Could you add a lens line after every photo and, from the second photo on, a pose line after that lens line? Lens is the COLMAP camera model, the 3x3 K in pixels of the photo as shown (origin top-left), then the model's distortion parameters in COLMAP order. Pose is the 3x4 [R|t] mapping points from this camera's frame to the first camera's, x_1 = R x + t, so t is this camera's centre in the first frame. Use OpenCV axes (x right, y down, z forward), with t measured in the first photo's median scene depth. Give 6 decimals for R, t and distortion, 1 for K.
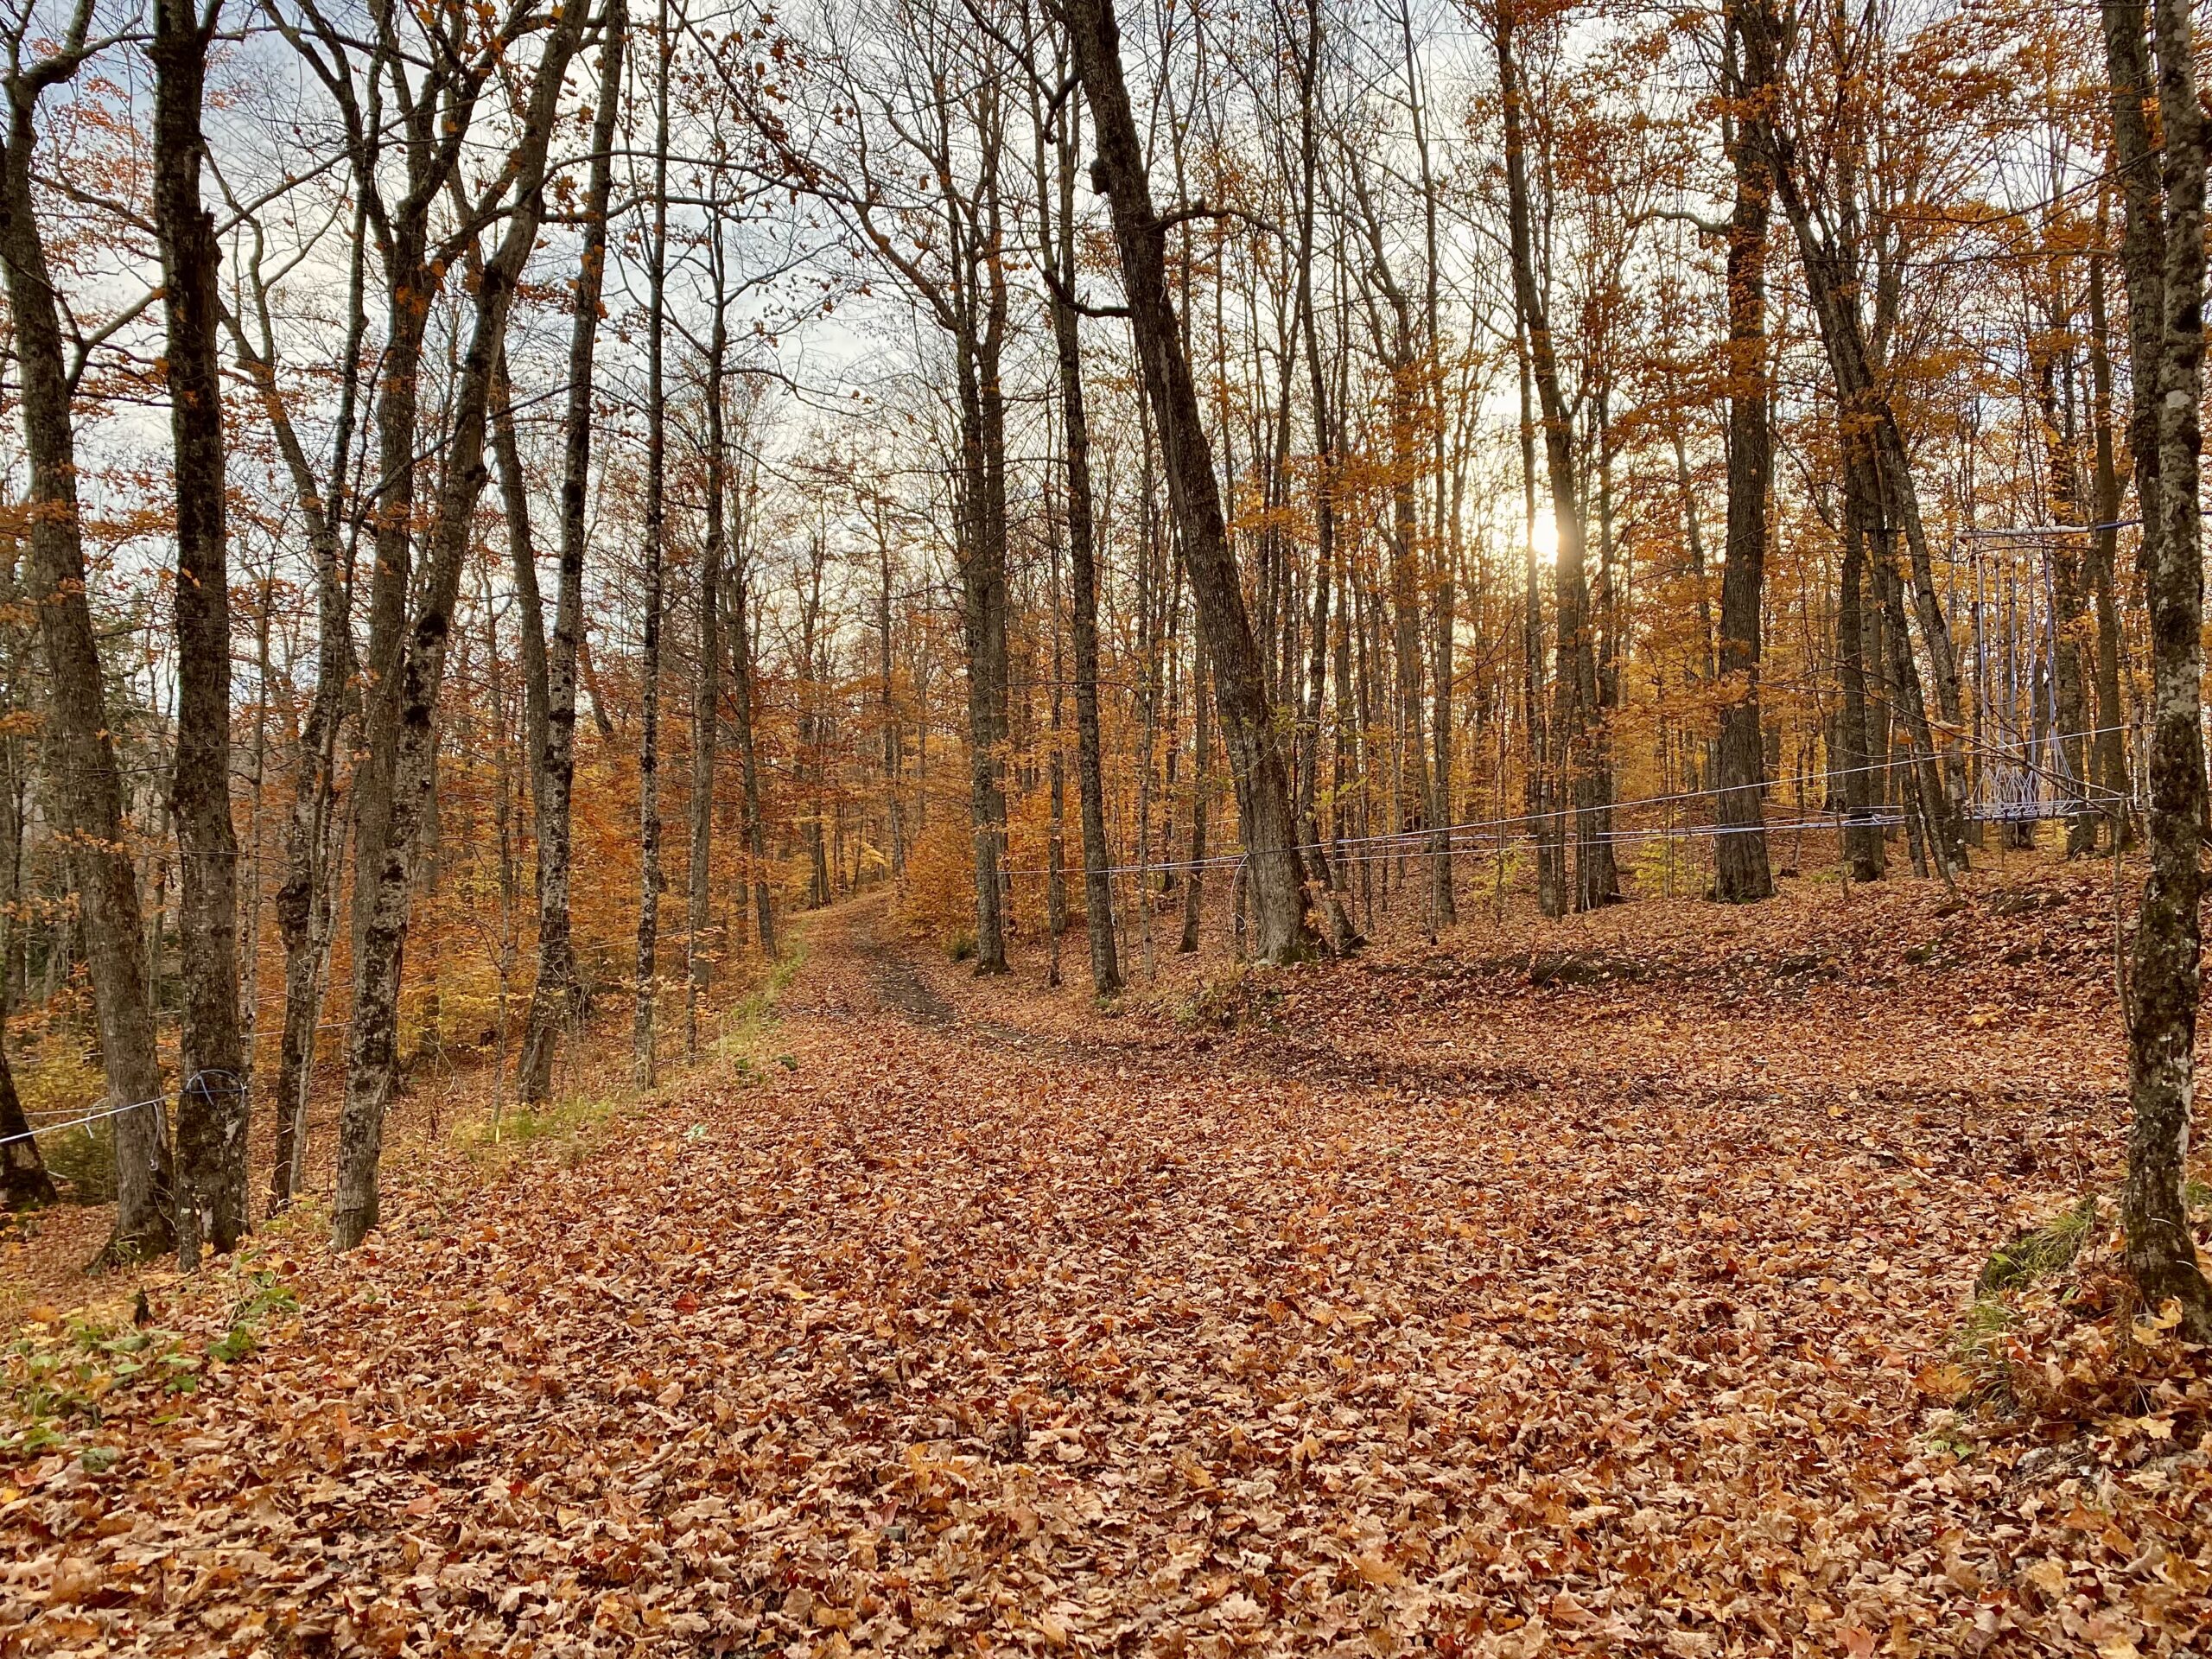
lens RADIAL K [[1662.5, 0, 1106.0], [0, 1662.5, 829.5], [0, 0, 1]] dist [0.063863, 0.001818]
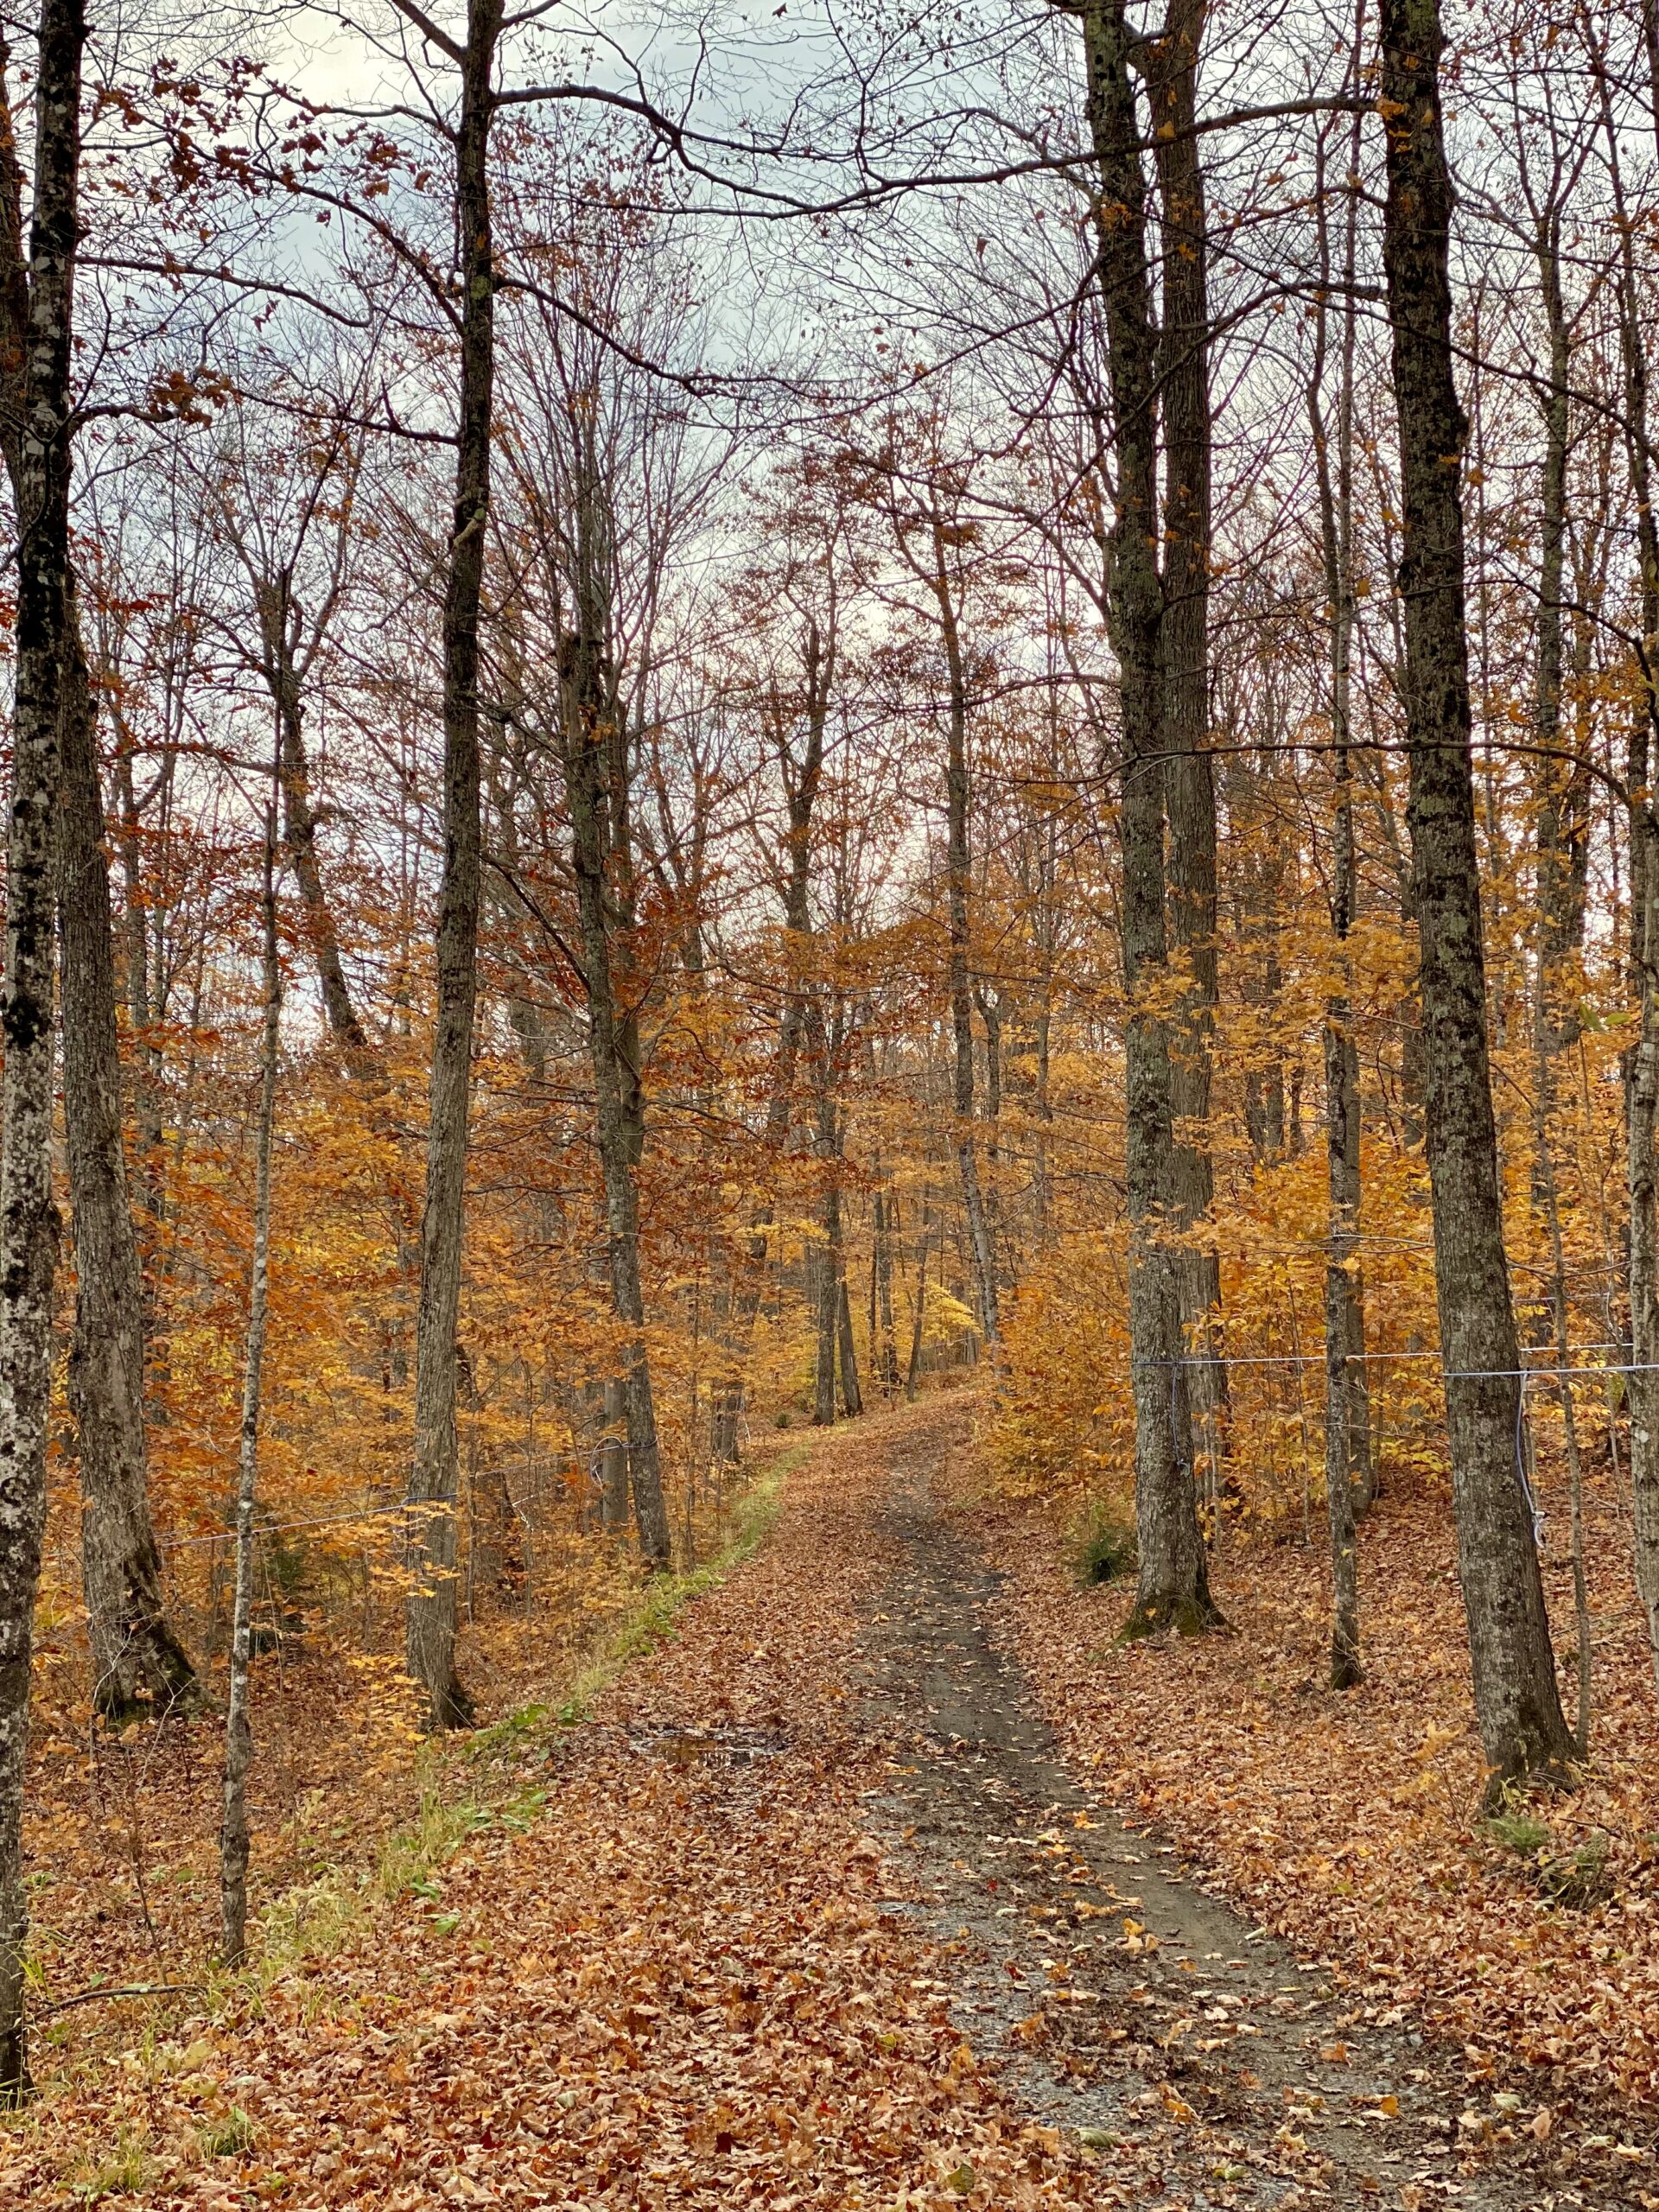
lens RADIAL K [[3361.8, 0, 829.5], [0, 3361.8, 1106.0], [0, 0, 1]] dist [0.211955, 0.027915]
pose [[0.983948, -0.008101, -0.178270, -0.006406], [0.000020, 0.998974, -0.045289, 0.002291], [0.178454, 0.044558, 0.982939, 0.187688]]
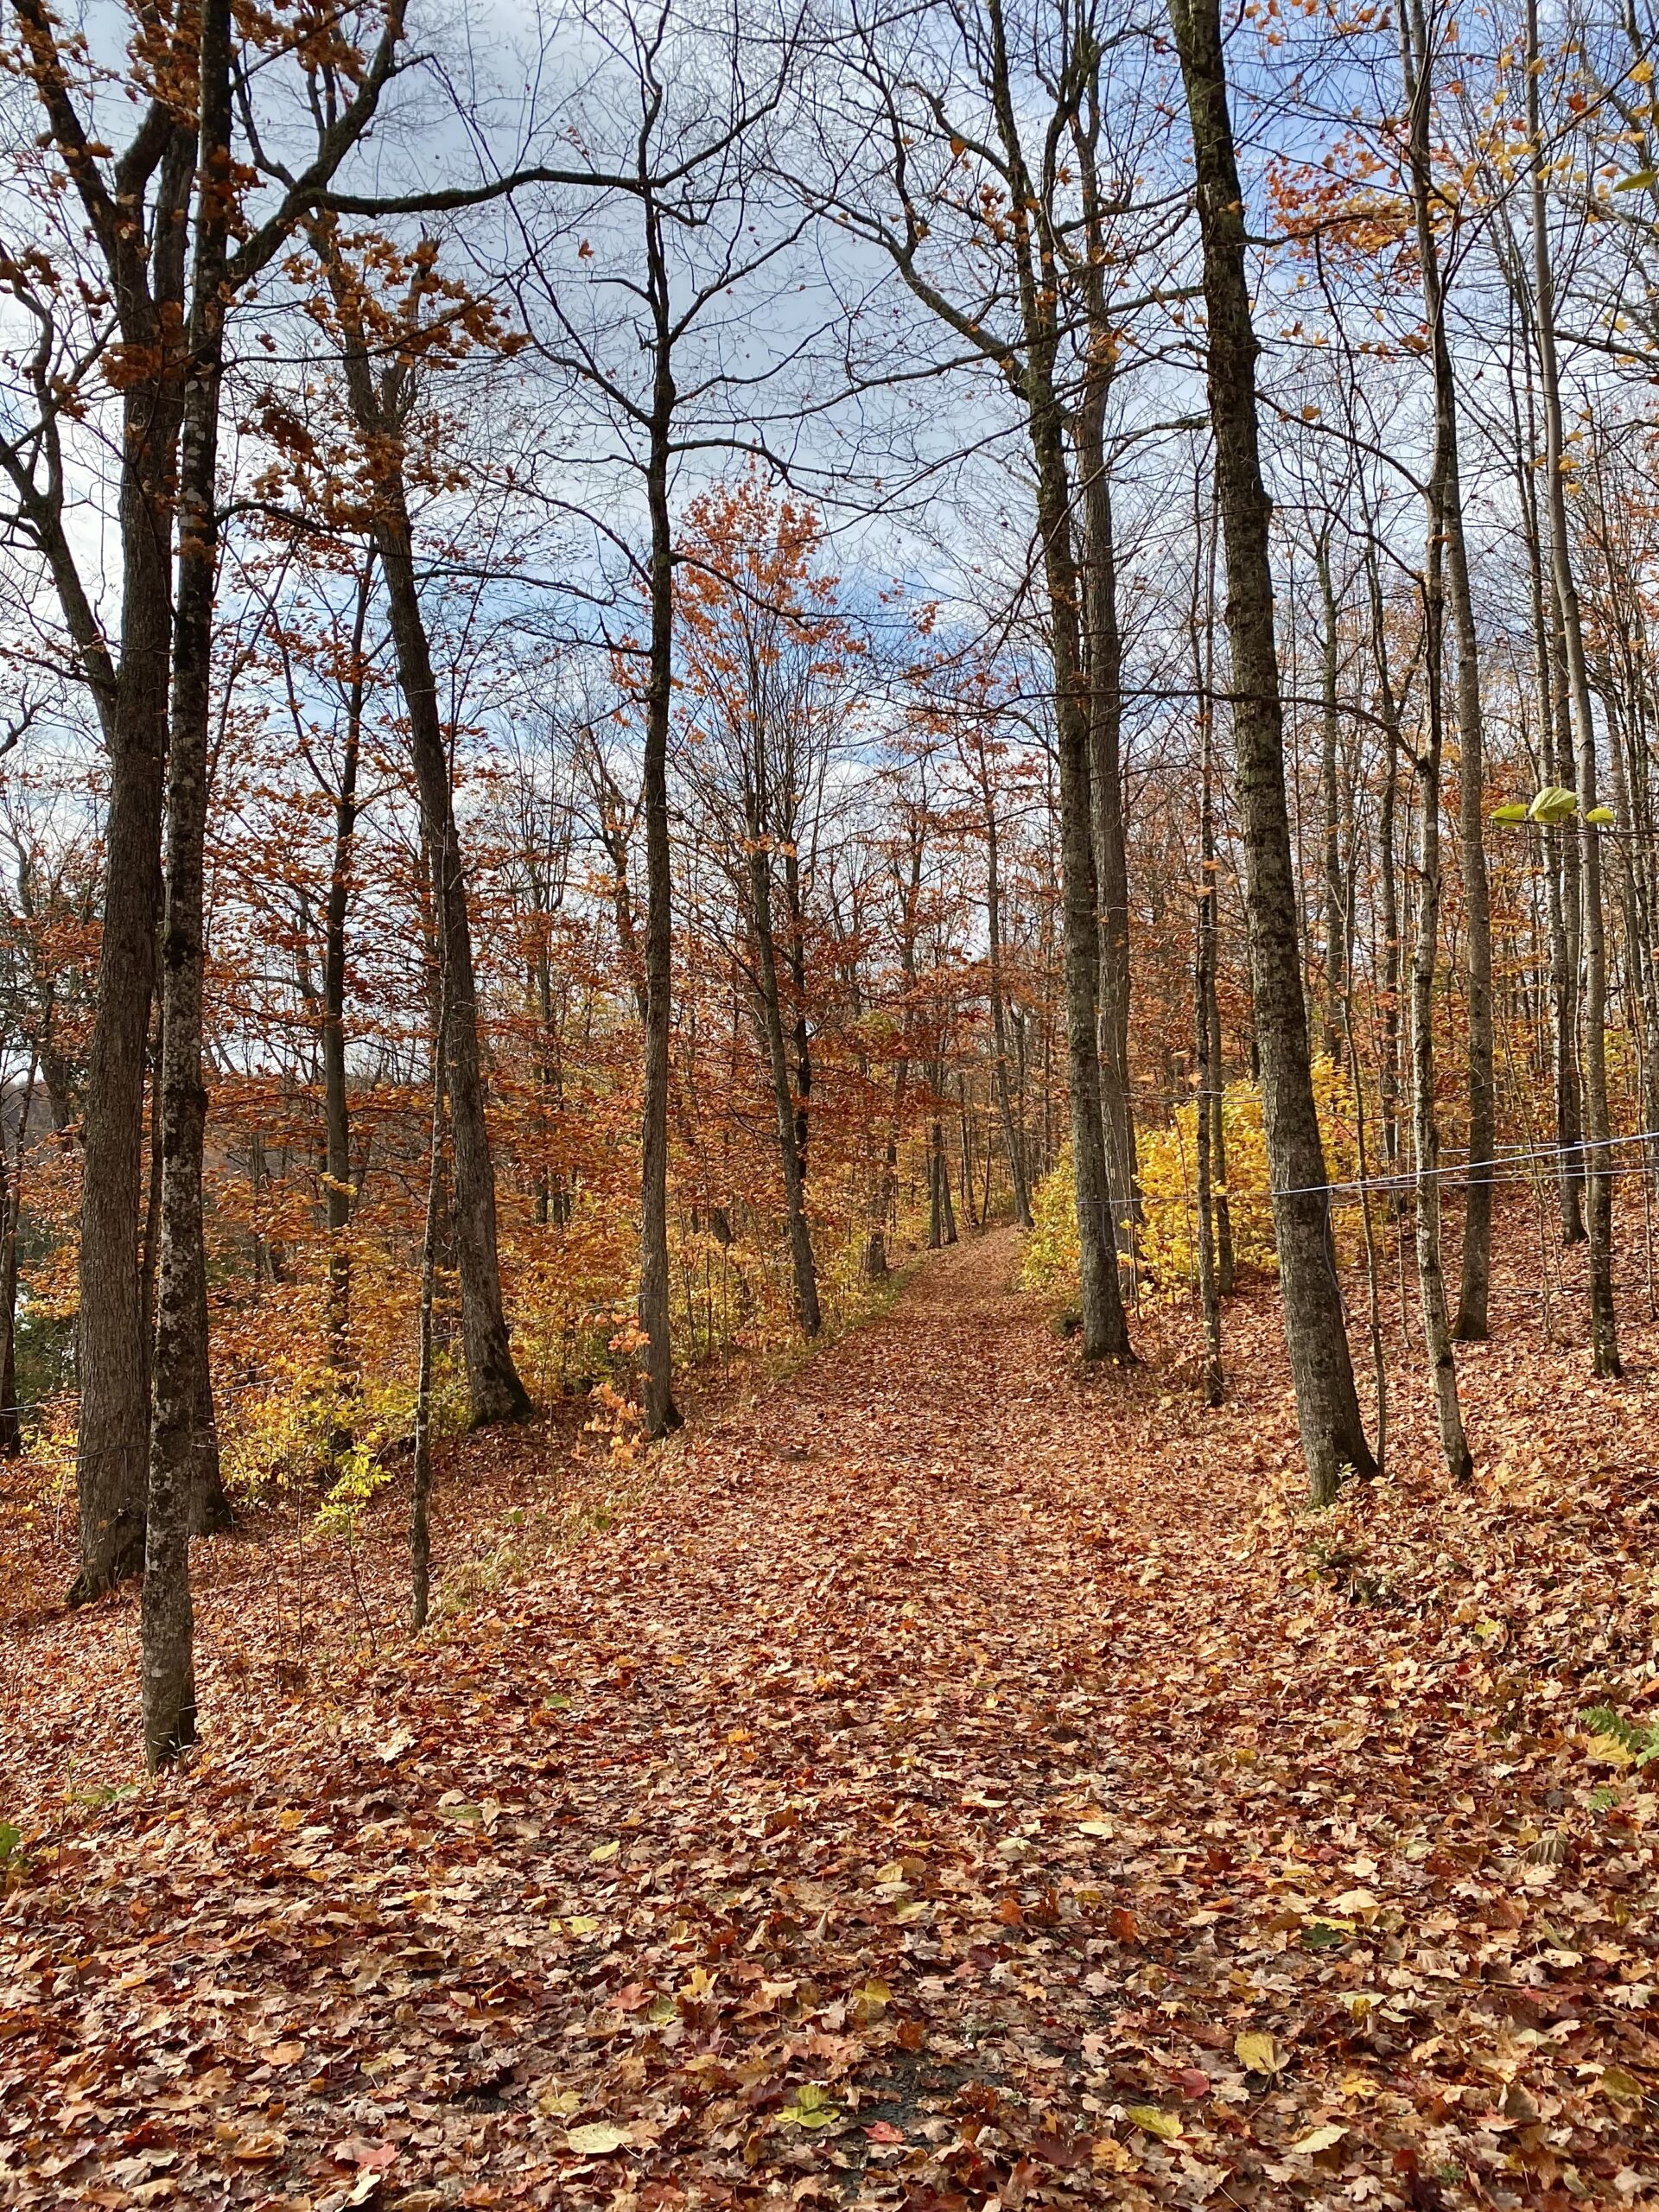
lens RADIAL K [[1662.5, 0, 829.5], [0, 1662.5, 1106.0], [0, 0, 1]] dist [0.063863, 0.001818]
pose [[0.969866, -0.034502, -0.241182, -0.017381], [0.030801, 0.999343, -0.019100, -0.002617], [0.241683, 0.011095, 0.970292, 0.320645]]
